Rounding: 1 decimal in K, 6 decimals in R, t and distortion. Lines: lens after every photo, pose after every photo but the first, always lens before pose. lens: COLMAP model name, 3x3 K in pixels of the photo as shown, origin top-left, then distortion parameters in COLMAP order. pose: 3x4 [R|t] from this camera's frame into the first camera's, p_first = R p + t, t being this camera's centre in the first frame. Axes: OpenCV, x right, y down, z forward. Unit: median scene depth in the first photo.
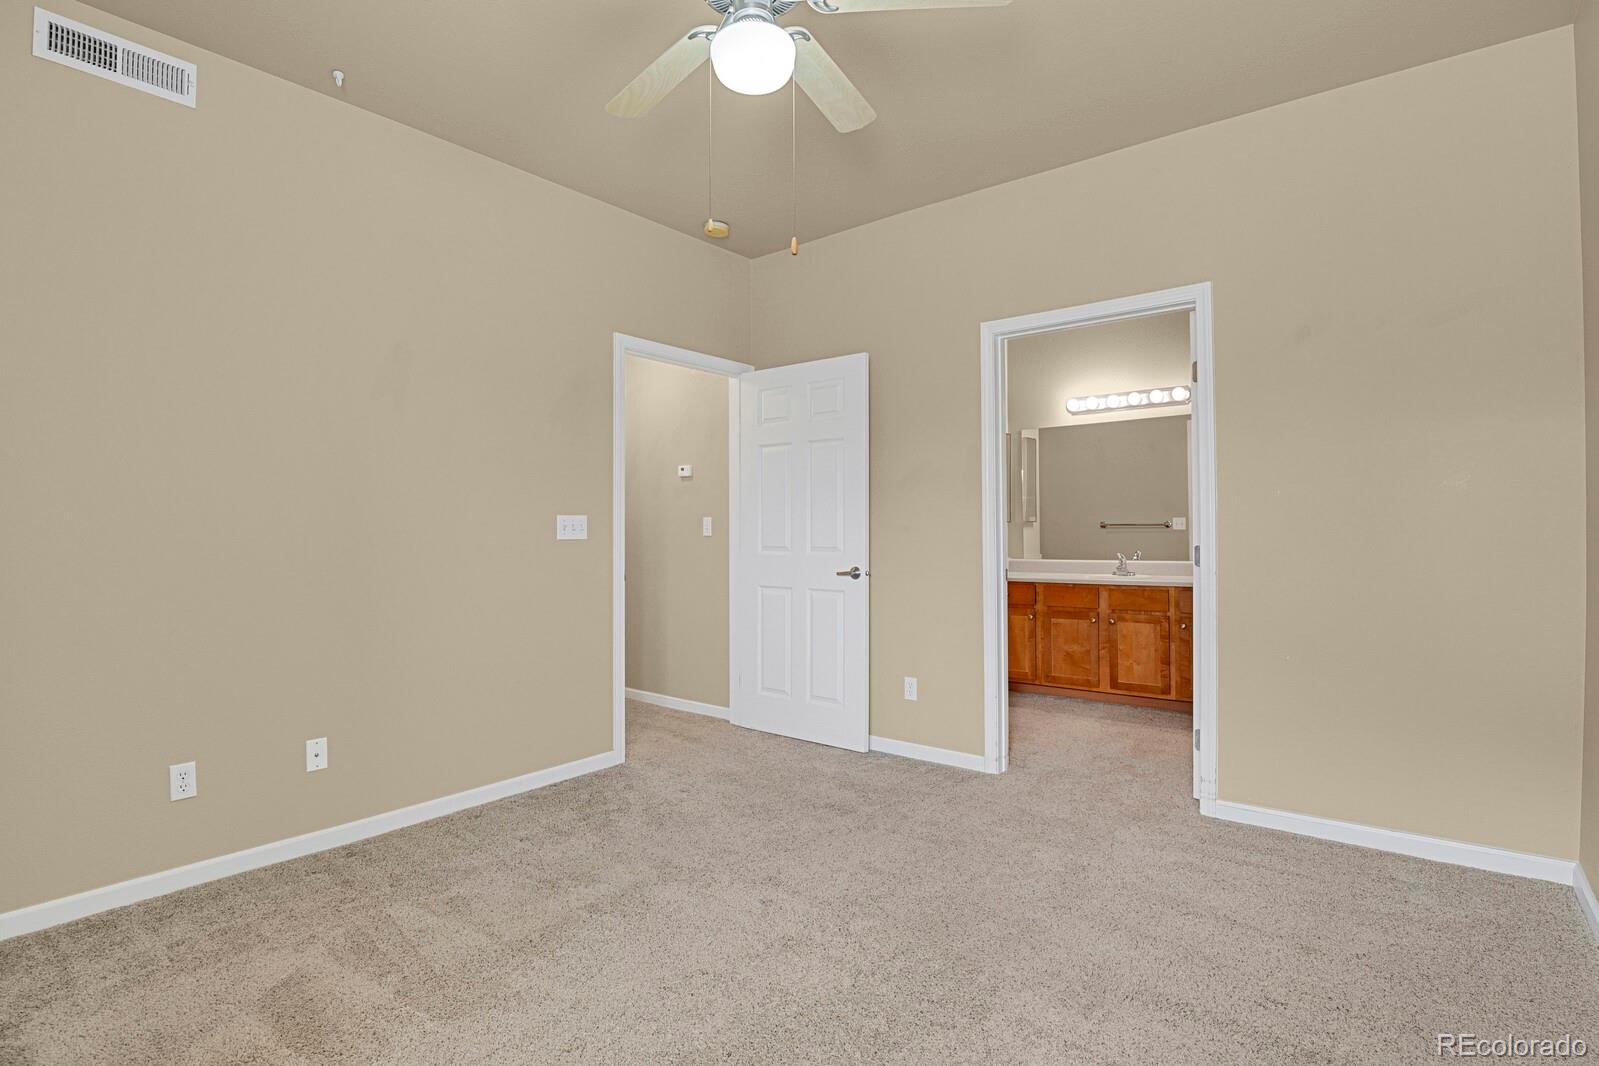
lens RADIAL K [[767.7, 0, 797.7], [0, 767.7, 529.4], [0, 0, 1]] dist [-0.016260, -0.010836]
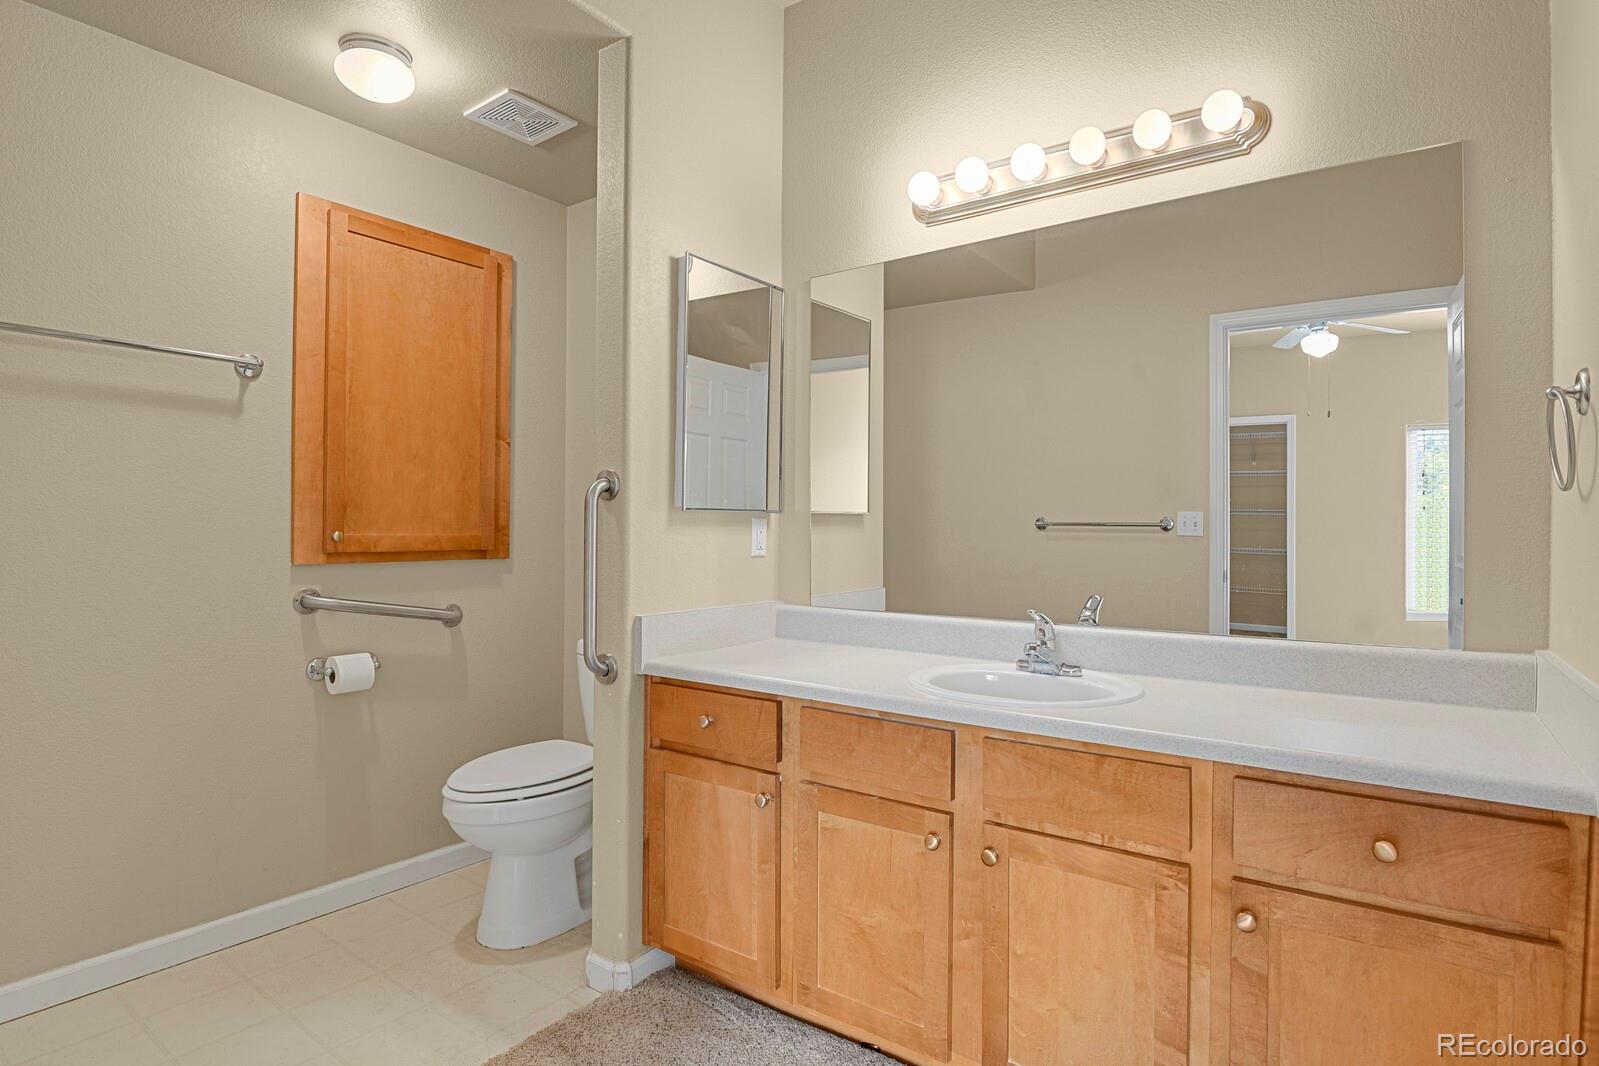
lens RADIAL K [[816.8, 0, 807.1], [0, 816.8, 536.9], [0, 0, 1]] dist [-0.029243, 0.000401]
pose [[0.998840, 0.010769, 0.046939, 0.318642], [-0.011217, 0.999894, 0.009290, -0.000716], [-0.046834, -0.009806, 0.998855, 0.684377]]
